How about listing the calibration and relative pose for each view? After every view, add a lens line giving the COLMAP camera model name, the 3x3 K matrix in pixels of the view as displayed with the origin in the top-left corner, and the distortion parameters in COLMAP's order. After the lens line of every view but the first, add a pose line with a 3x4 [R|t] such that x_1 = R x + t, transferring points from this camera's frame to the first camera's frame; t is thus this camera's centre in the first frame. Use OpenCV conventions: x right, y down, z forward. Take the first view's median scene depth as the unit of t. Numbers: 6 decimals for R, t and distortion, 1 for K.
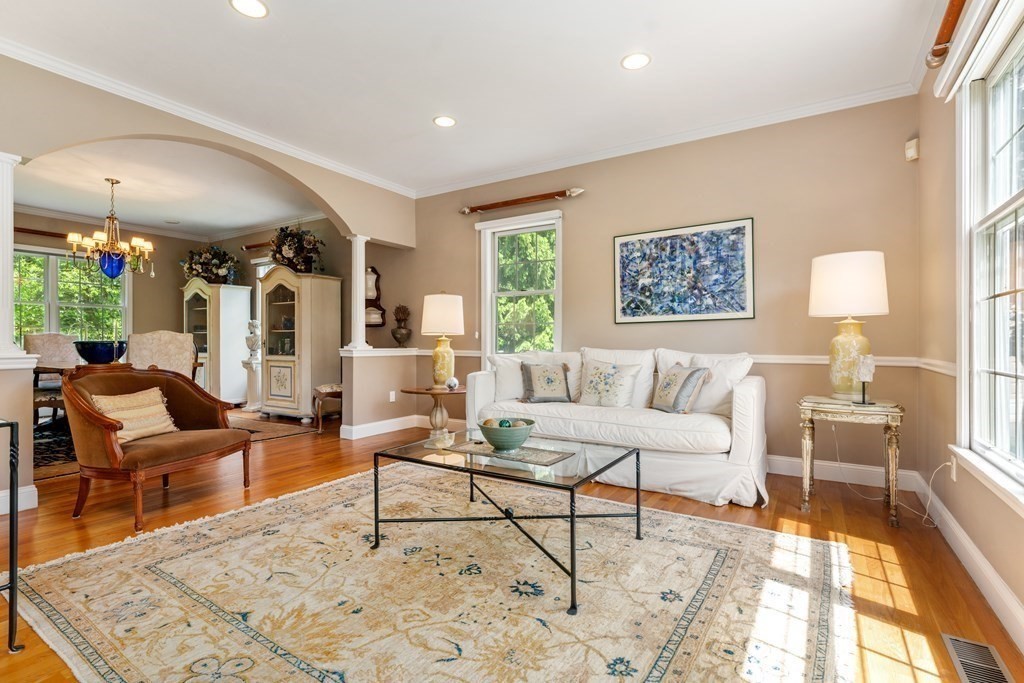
lens RADIAL K [[486.2, 0, 516.1], [0, 486.2, 341.5], [0, 0, 1]] dist [-0.002705, 0.000599]
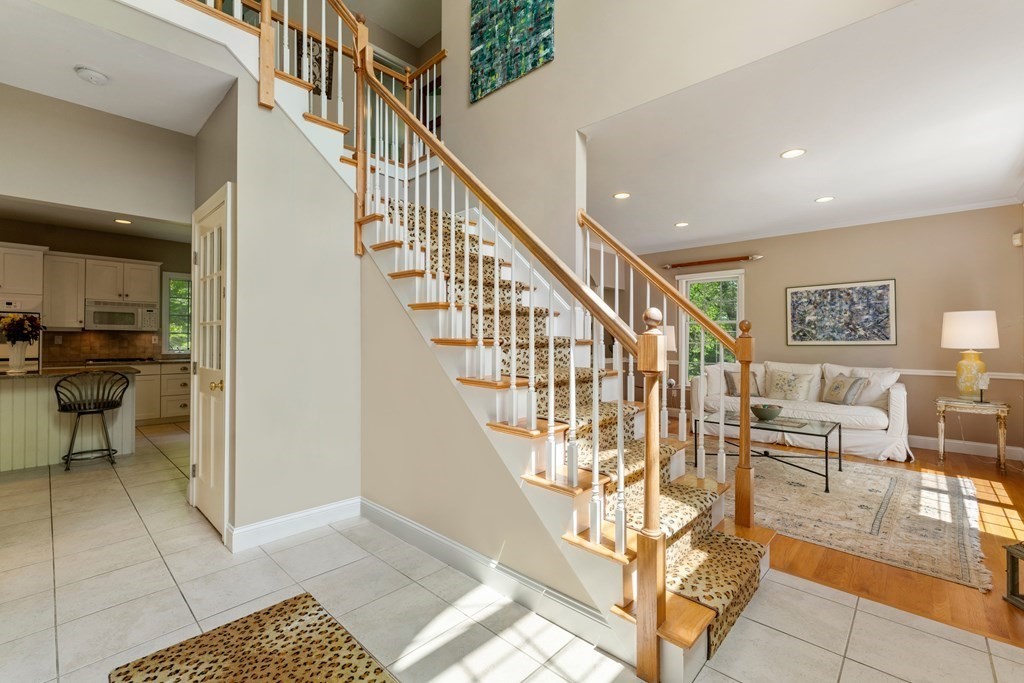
lens RADIAL K [[451.3, 0, 515.3], [0, 451.3, 336.5], [0, 0, 1]] dist [0.005269, -0.000980]
pose [[0.984691, 0.001900, -0.174301, -0.433734], [-0.002898, 0.999981, -0.005469, -0.062079], [0.174287, 0.005890, 0.984677, -0.598746]]
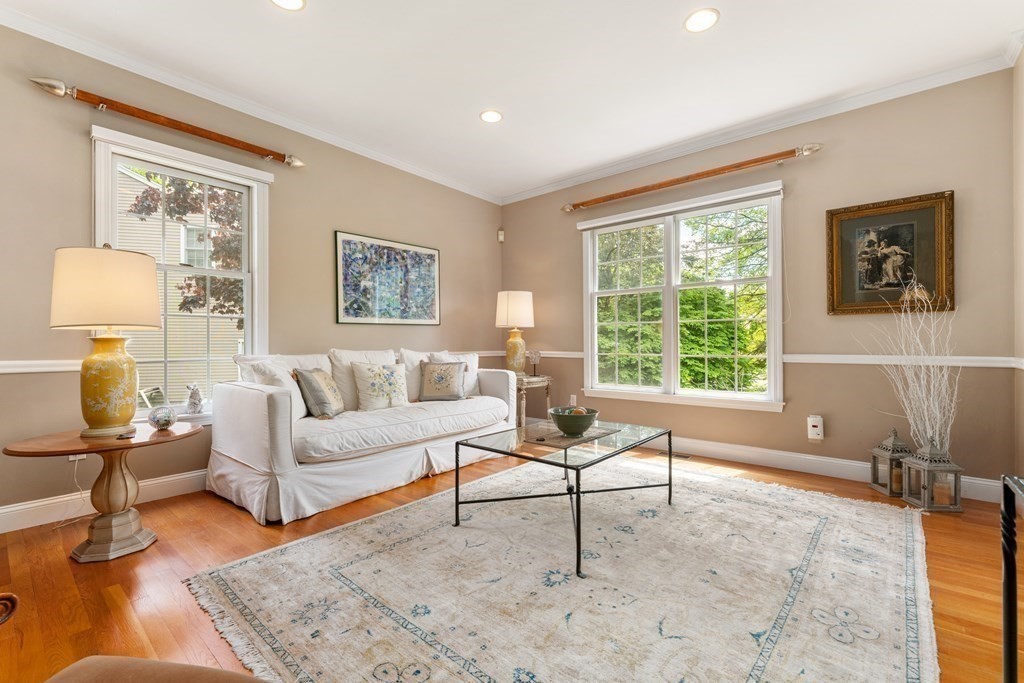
lens RADIAL K [[451.3, 0, 511.1], [0, 451.3, 333.1], [0, 0, 1]] dist [0.005269, -0.000980]
pose [[0.126464, 0.026585, 0.991615, -0.699646], [0.007655, 0.999585, -0.027775, 0.009494], [-0.991942, 0.011103, 0.126208, 0.638016]]
